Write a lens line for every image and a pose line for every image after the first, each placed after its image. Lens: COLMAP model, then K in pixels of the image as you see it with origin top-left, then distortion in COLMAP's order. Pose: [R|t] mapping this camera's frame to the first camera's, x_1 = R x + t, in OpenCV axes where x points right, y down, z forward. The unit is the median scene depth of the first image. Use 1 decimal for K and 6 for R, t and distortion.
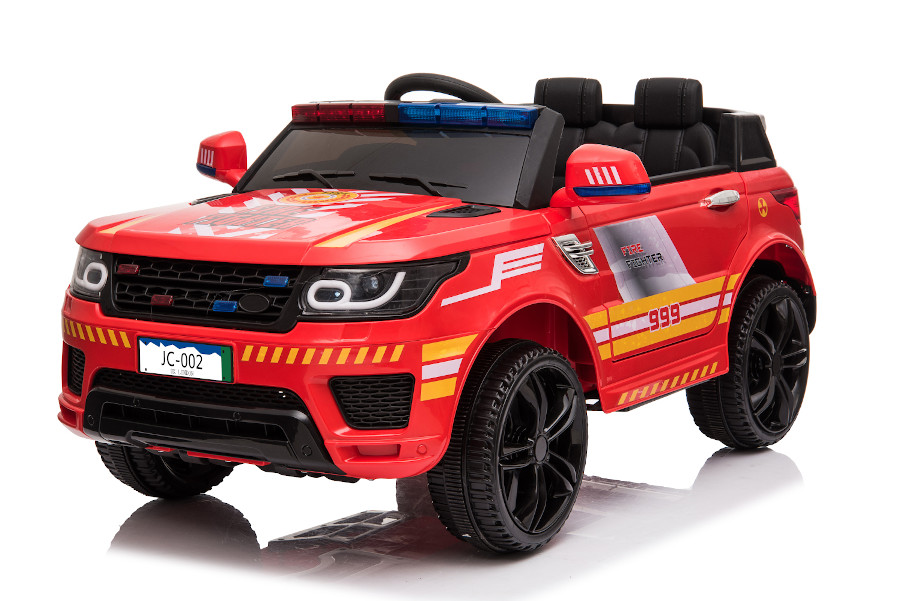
lens RADIAL K [[2081.5, 0, 428.9], [0, 2081.5, 300.2], [0, 0, 1]] dist [0.059378, 0.209773]
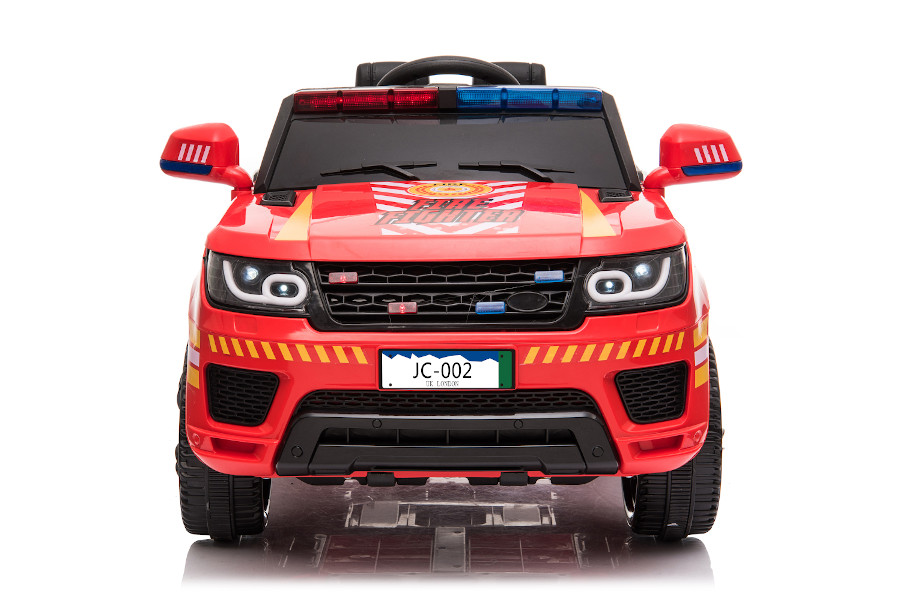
lens RADIAL K [[2364.6, 0, 450.0], [0, 2364.6, 300.5], [0, 0, 1]] dist [-0.002377, 0.000750]
pose [[0.838035, -0.071863, 0.540863, -0.663751], [0.074065, 0.997096, 0.017722, -0.019771], [-0.540565, 0.025207, 0.840924, 0.121023]]
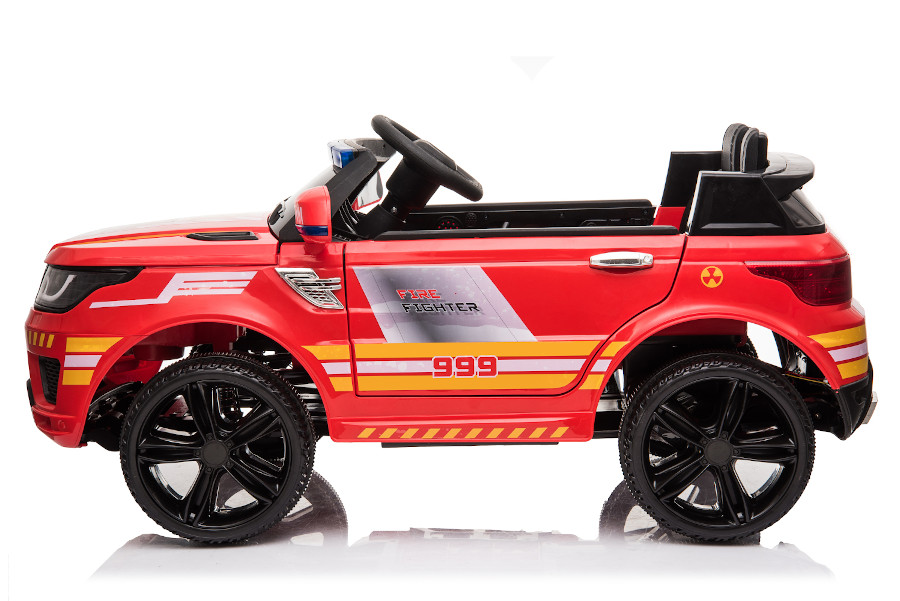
lens RADIAL K [[2081.5, 0, 428.9], [0, 2081.5, 300.2], [0, 0, 1]] dist [0.059378, 0.209773]
pose [[0.548528, 0.122489, -0.827112, 1.039602], [-0.119864, 0.990514, 0.067196, -0.099479], [0.827496, 0.062282, 0.558006, 0.478292]]
